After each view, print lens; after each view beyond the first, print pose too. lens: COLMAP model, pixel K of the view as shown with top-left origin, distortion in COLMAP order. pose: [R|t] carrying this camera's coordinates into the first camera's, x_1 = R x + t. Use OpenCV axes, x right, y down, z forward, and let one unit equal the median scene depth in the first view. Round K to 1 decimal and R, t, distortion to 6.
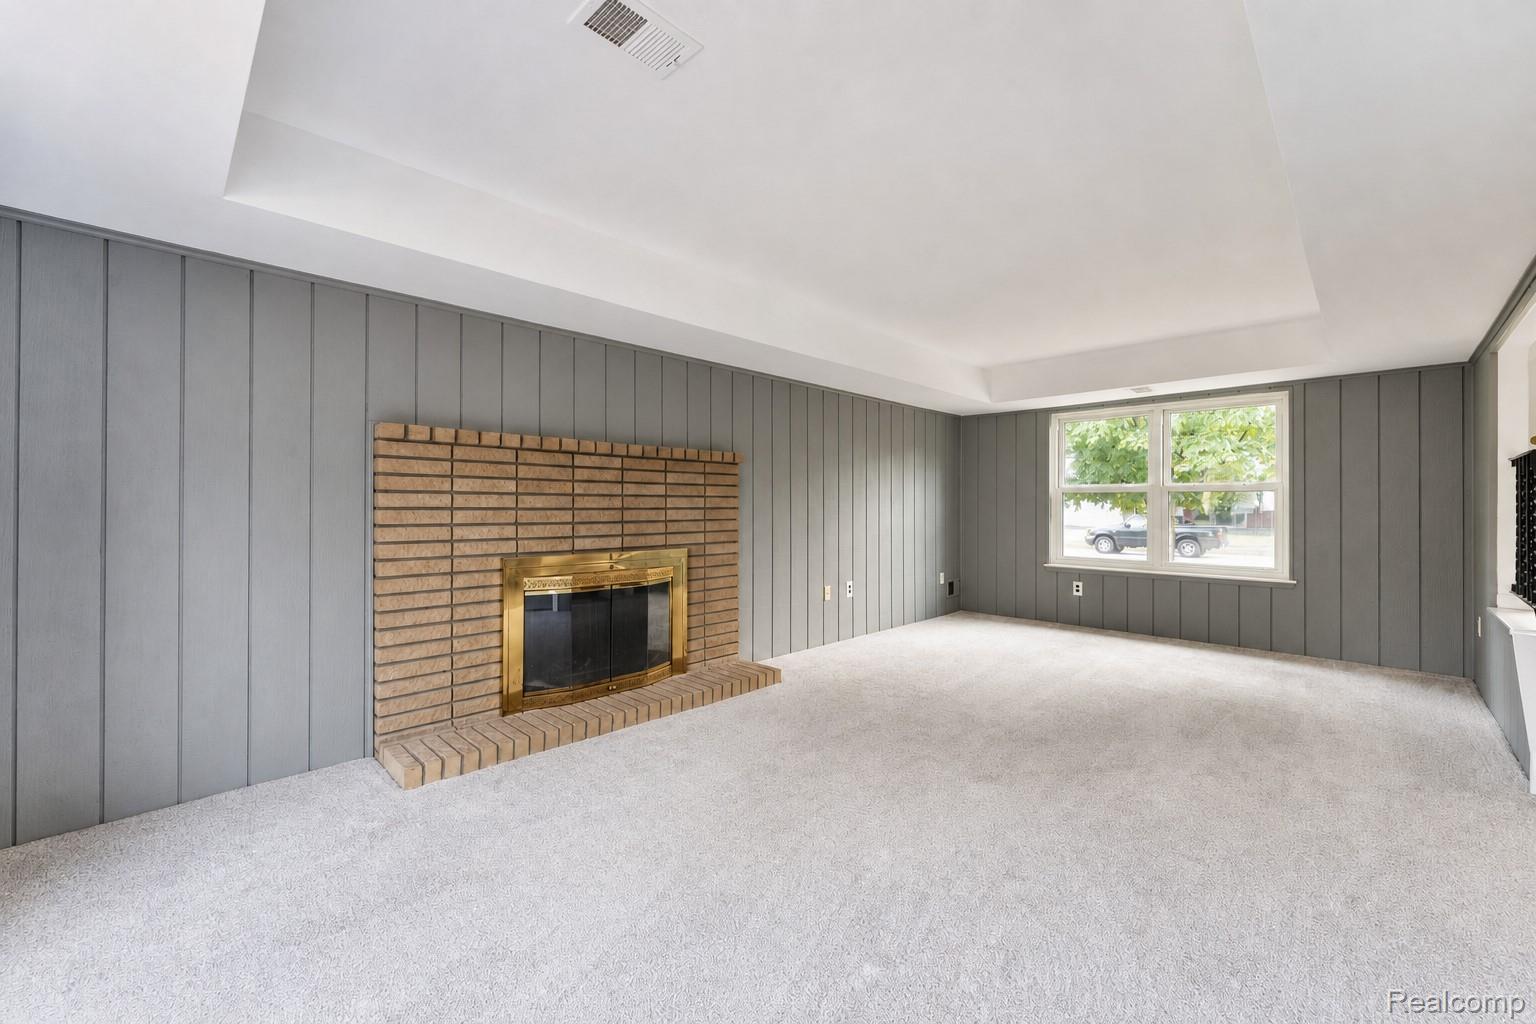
lens RADIAL K [[616.0, 0, 754.9], [0, 616.0, 506.6], [0, 0, 1]] dist [-0.000792, -0.000204]
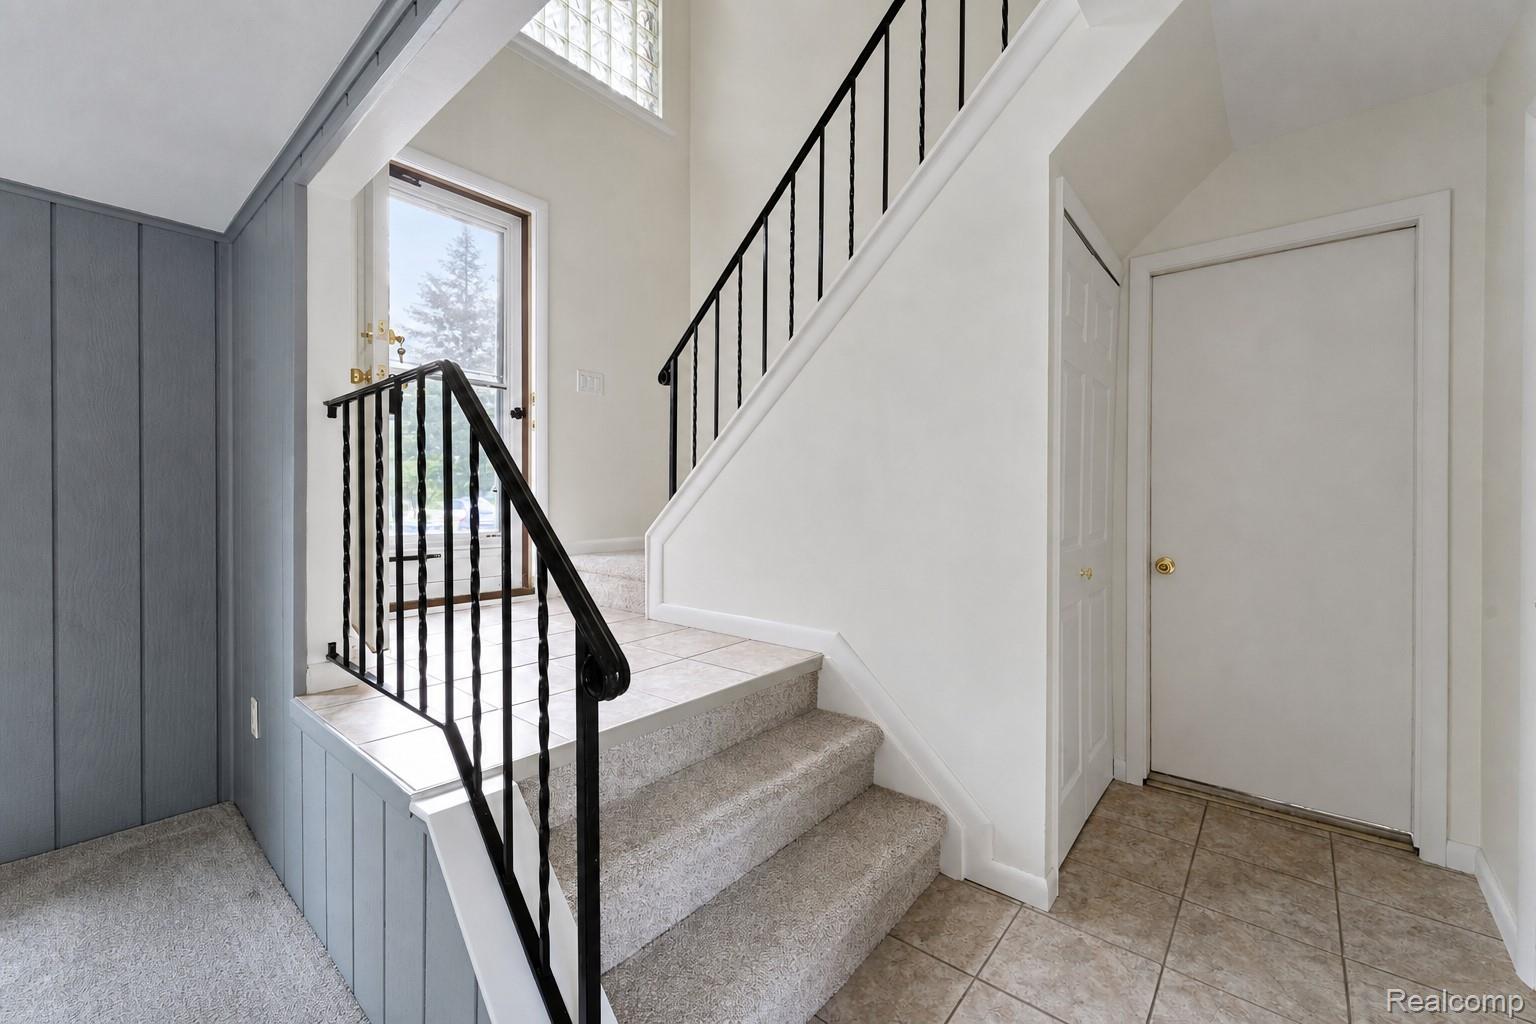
lens RADIAL K [[616.0, 0, 754.9], [0, 616.0, 506.6], [0, 0, 1]] dist [-0.000792, -0.000204]
pose [[-0.071610, -0.003703, 0.997426, 0.572471], [0.002638, 0.999989, 0.003901, 0.006616], [-0.997429, 0.002910, -0.071599, 0.564539]]
